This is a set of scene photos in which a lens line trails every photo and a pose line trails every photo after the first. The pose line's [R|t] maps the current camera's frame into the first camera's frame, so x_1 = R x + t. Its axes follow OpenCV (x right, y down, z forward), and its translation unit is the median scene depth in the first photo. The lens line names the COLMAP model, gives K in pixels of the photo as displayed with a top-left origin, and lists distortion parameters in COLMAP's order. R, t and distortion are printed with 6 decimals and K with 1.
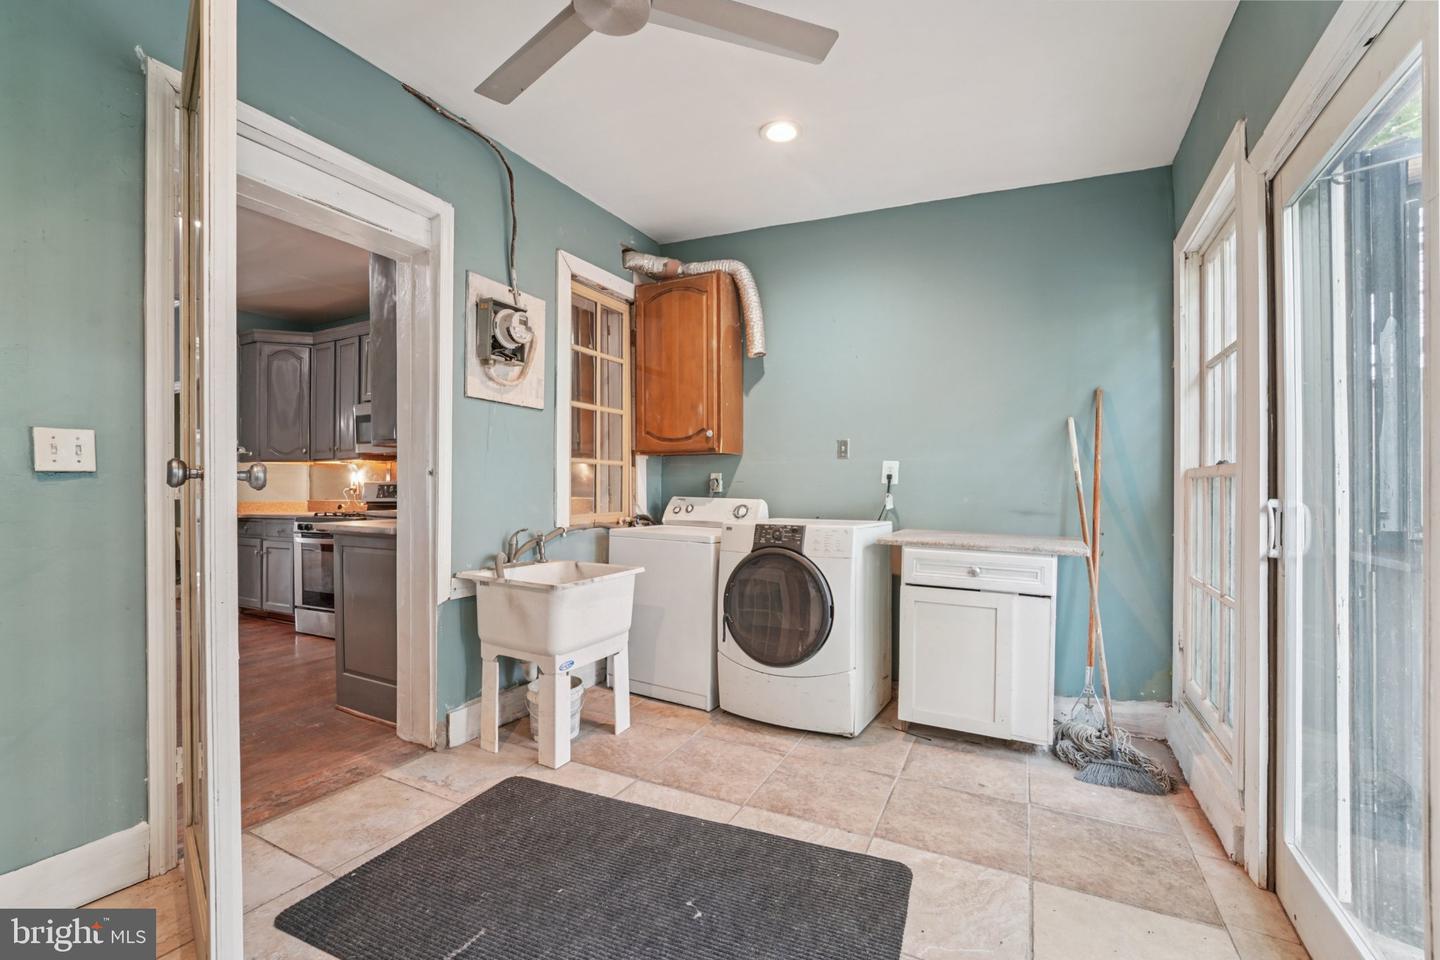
lens RADIAL K [[595.1, 0, 714.5], [0, 595.1, 487.7], [0, 0, 1]] dist [-0.021614, -0.000148]
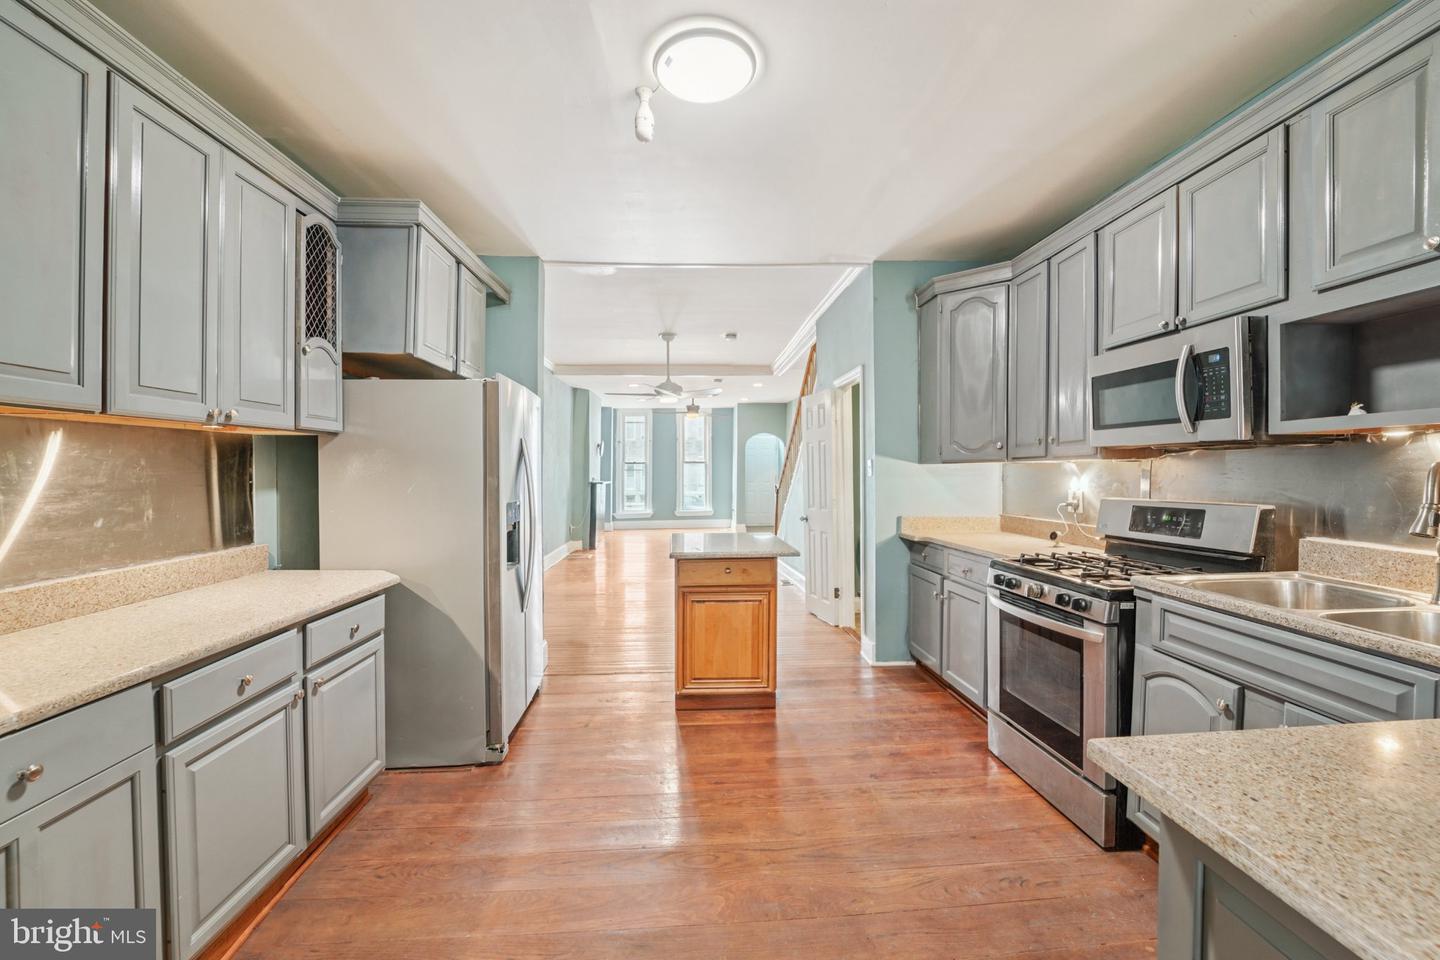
lens RADIAL K [[595.1, 0, 715.3], [0, 595.1, 477.5], [0, 0, 1]] dist [-0.021614, -0.000148]
pose [[0.510834, 0.005810, -0.859660, -0.298187], [-0.002058, 0.999983, 0.005536, -0.030636], [0.859677, -0.001058, 0.510837, 0.400157]]
